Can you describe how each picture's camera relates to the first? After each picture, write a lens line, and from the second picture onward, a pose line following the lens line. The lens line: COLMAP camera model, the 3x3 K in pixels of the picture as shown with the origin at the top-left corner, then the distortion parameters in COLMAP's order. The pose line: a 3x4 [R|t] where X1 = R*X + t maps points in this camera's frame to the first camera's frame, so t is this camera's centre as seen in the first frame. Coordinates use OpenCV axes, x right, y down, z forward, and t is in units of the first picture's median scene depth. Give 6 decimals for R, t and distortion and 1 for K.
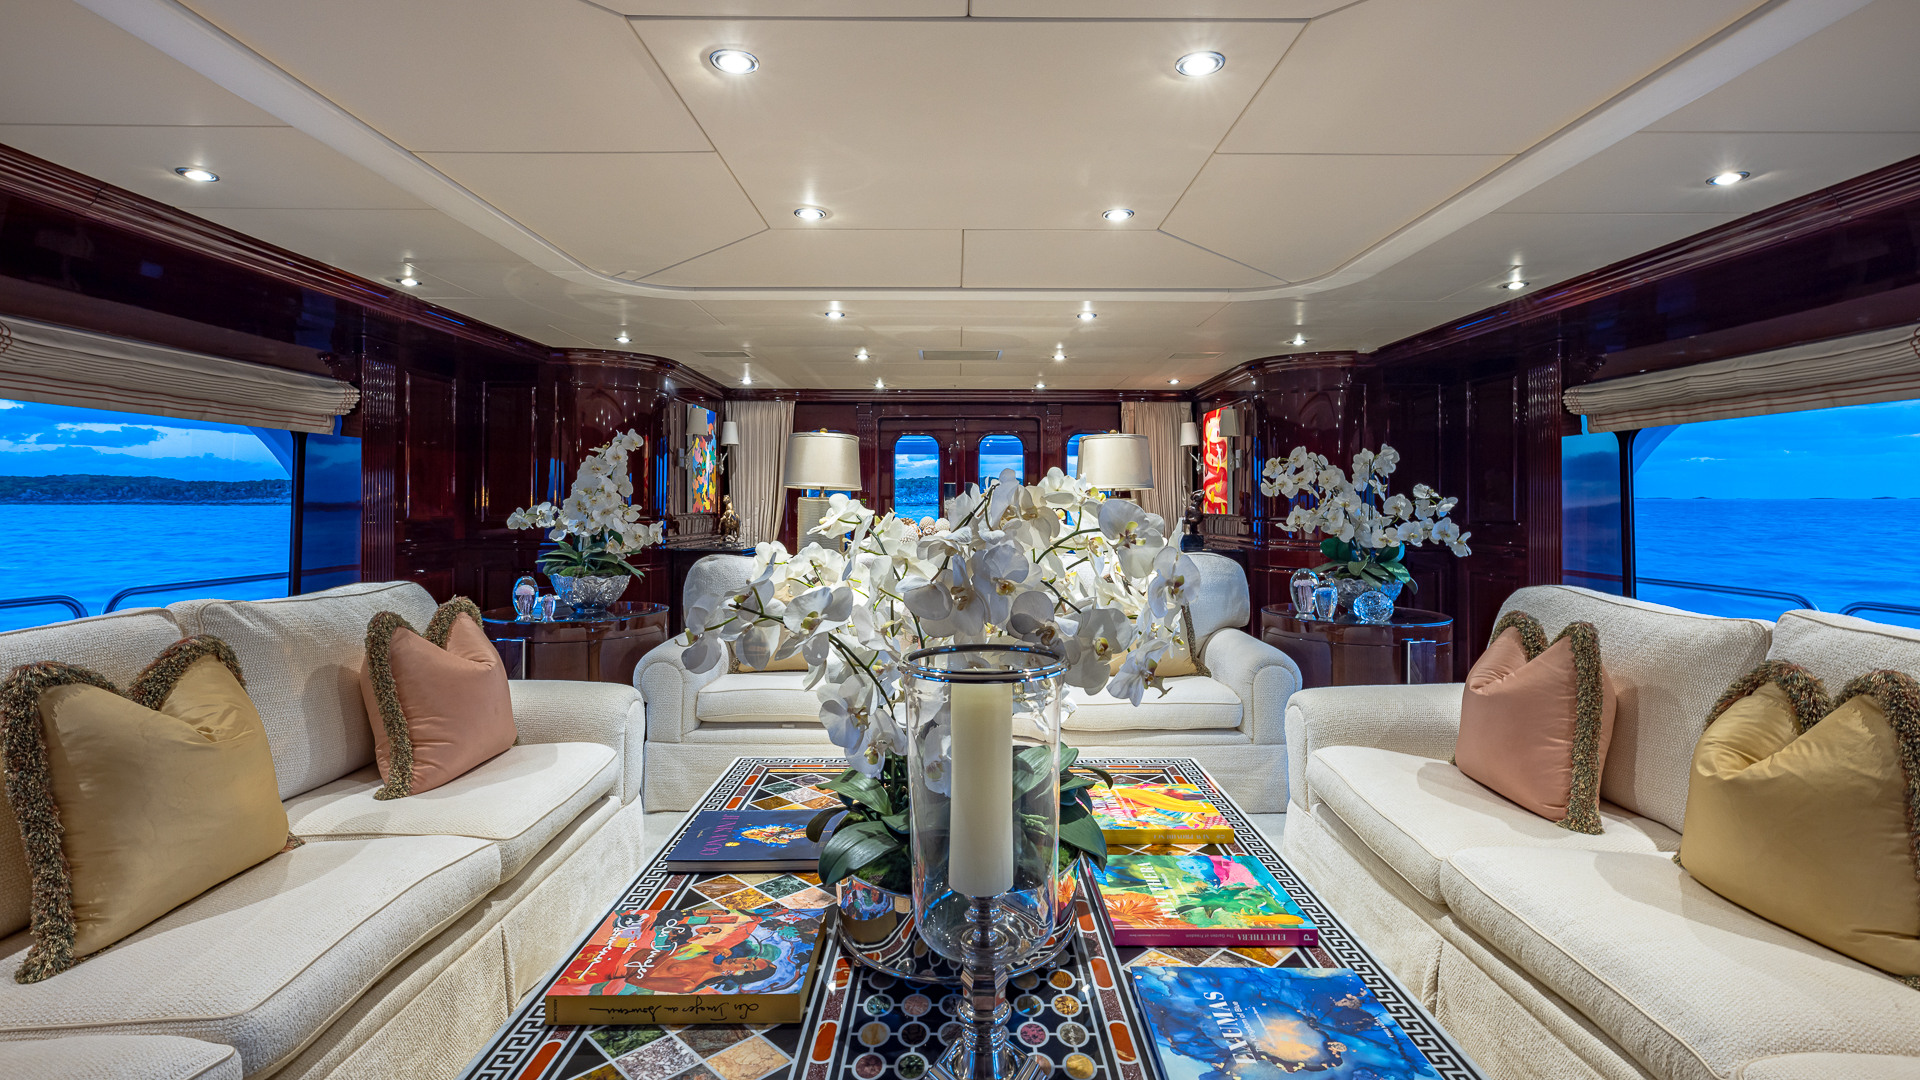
lens RADIAL K [[892.9, 0, 959.6], [0, 892.9, 497.7], [0, 0, 1]] dist [-0.001378, -0.000037]
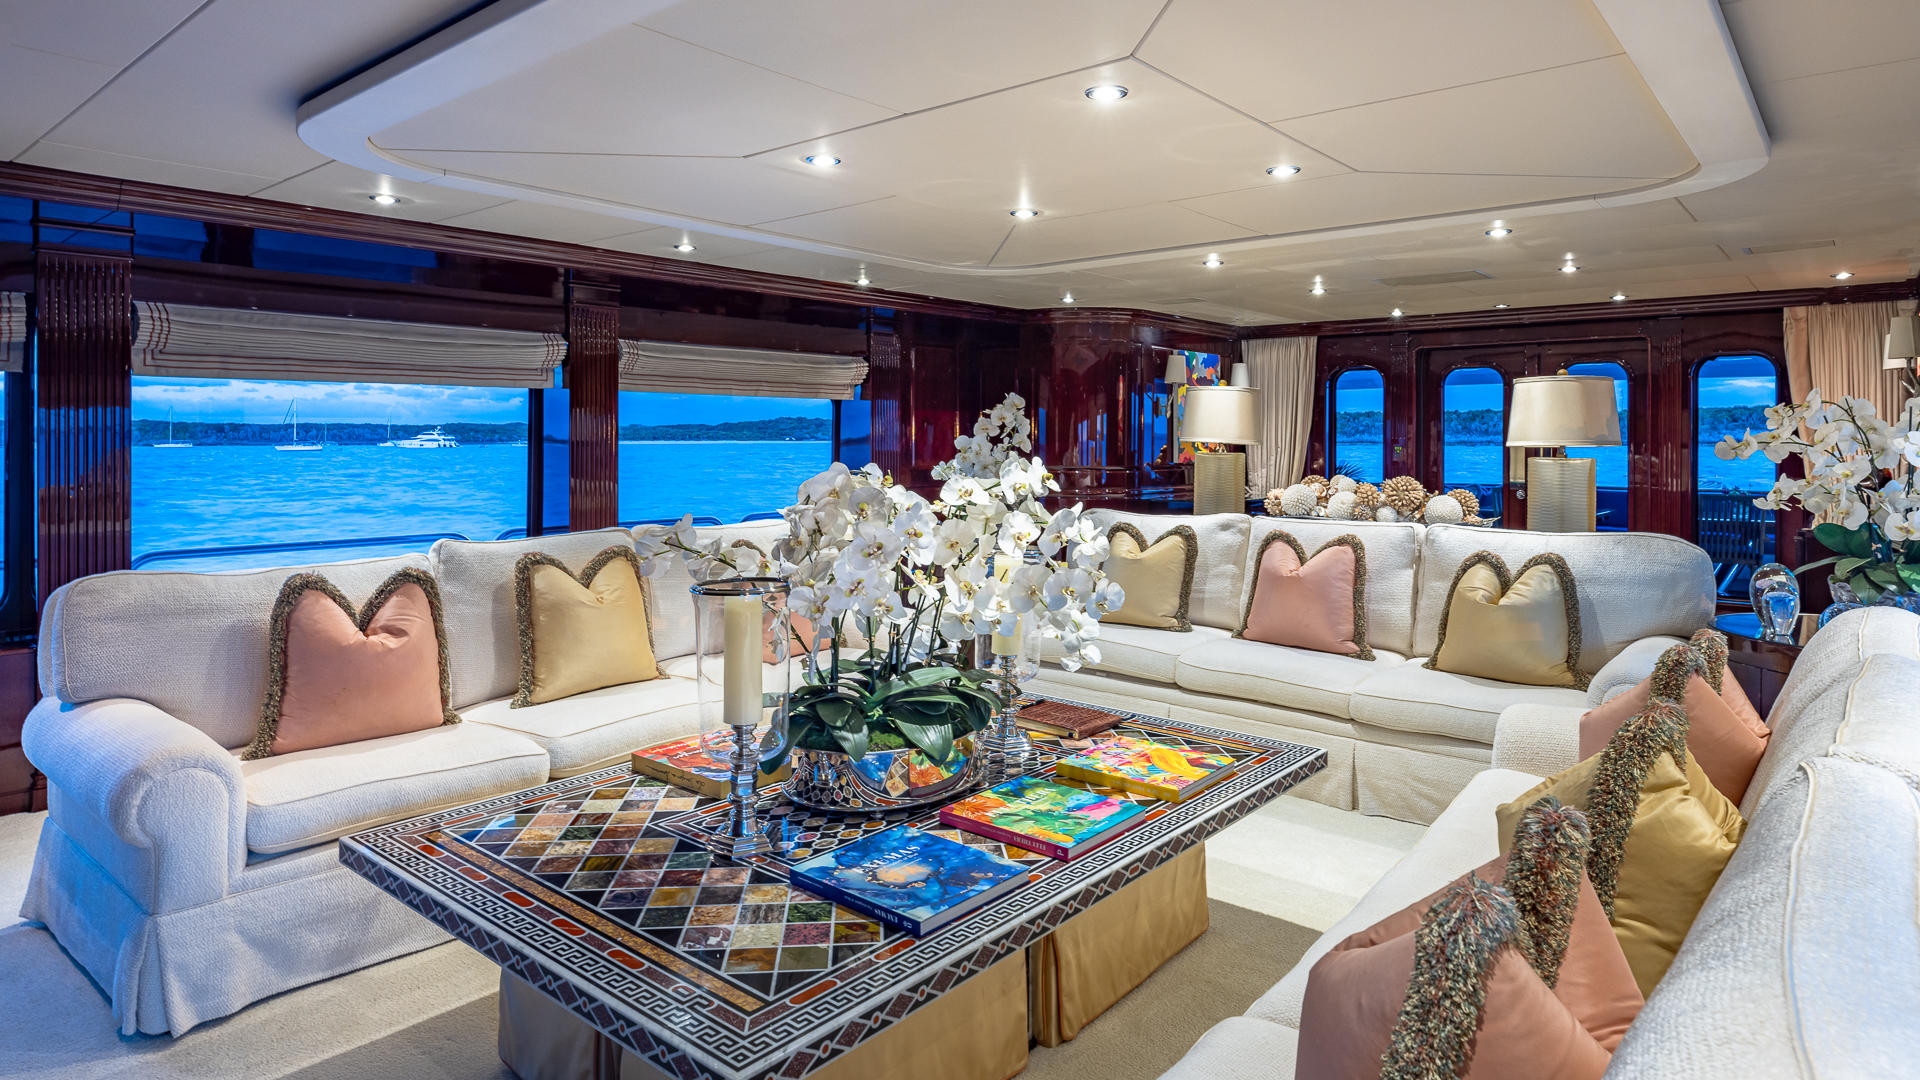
lens RADIAL K [[1086.0, 0, 959.1], [0, 1086.0, 441.8], [0, 0, 1]] dist [0.002189, 0.000217]
pose [[0.759662, 0.001900, -0.650316, 1.017990], [0.004081, 0.999962, 0.007690, -0.058740], [0.650306, -0.008496, 0.759625, -0.159681]]
